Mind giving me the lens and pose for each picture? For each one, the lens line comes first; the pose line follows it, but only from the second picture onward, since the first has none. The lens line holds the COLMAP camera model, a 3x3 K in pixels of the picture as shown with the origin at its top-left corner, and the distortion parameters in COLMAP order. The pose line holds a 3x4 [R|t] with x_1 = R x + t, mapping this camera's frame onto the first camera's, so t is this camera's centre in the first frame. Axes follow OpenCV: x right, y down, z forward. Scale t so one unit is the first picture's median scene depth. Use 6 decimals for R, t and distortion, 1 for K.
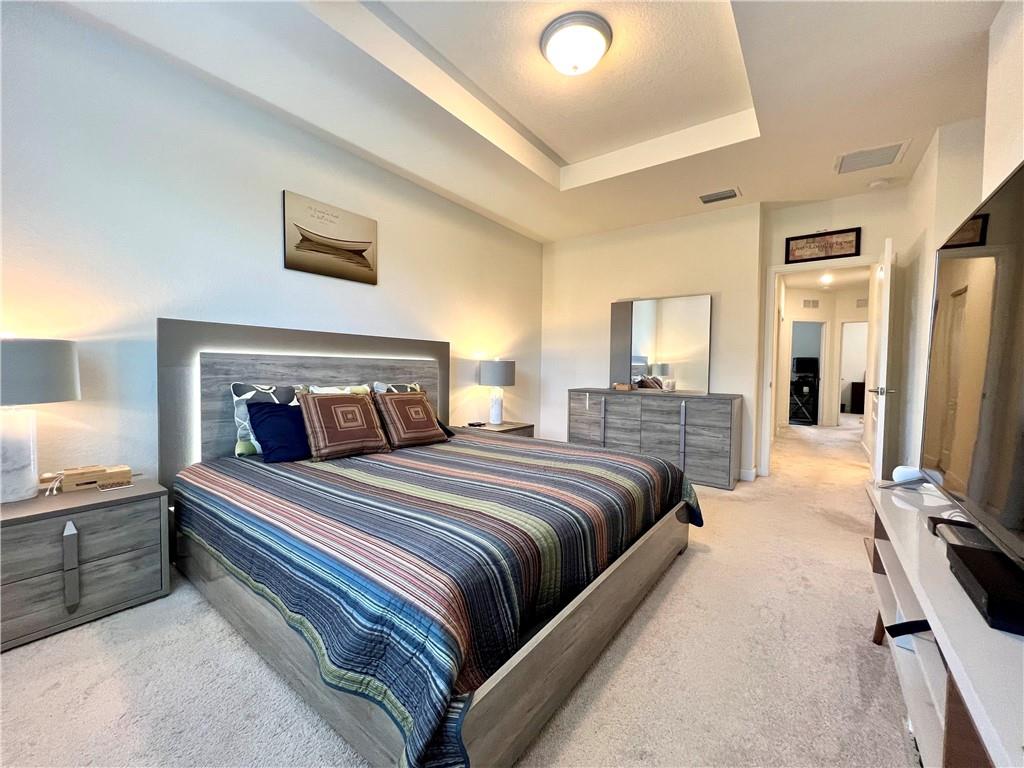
lens RADIAL K [[410.6, 0, 509.2], [0, 410.6, 386.4], [0, 0, 1]] dist [-0.002819, 0.000941]
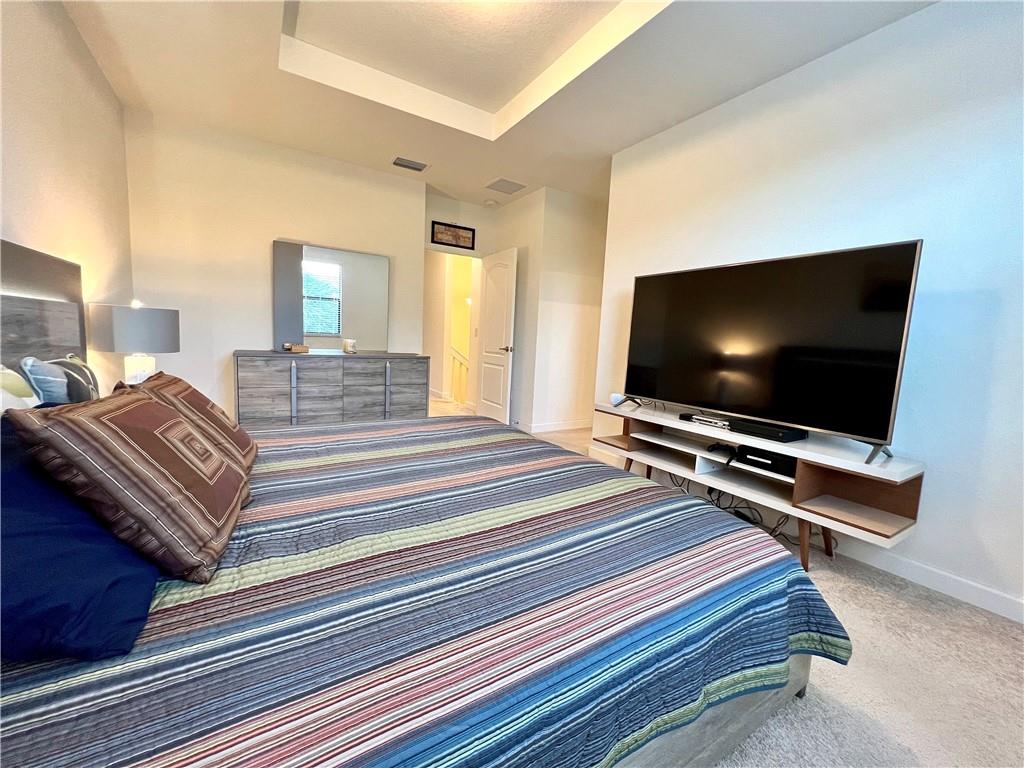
lens RADIAL K [[410.6, 0, 510.7], [0, 410.6, 383.9], [0, 0, 1]] dist [-0.002819, 0.000941]
pose [[0.366187, -0.101939, 0.924941, -0.410001], [-0.002002, 0.993893, 0.110331, -0.023305], [-0.930539, -0.042253, 0.363747, 0.349421]]
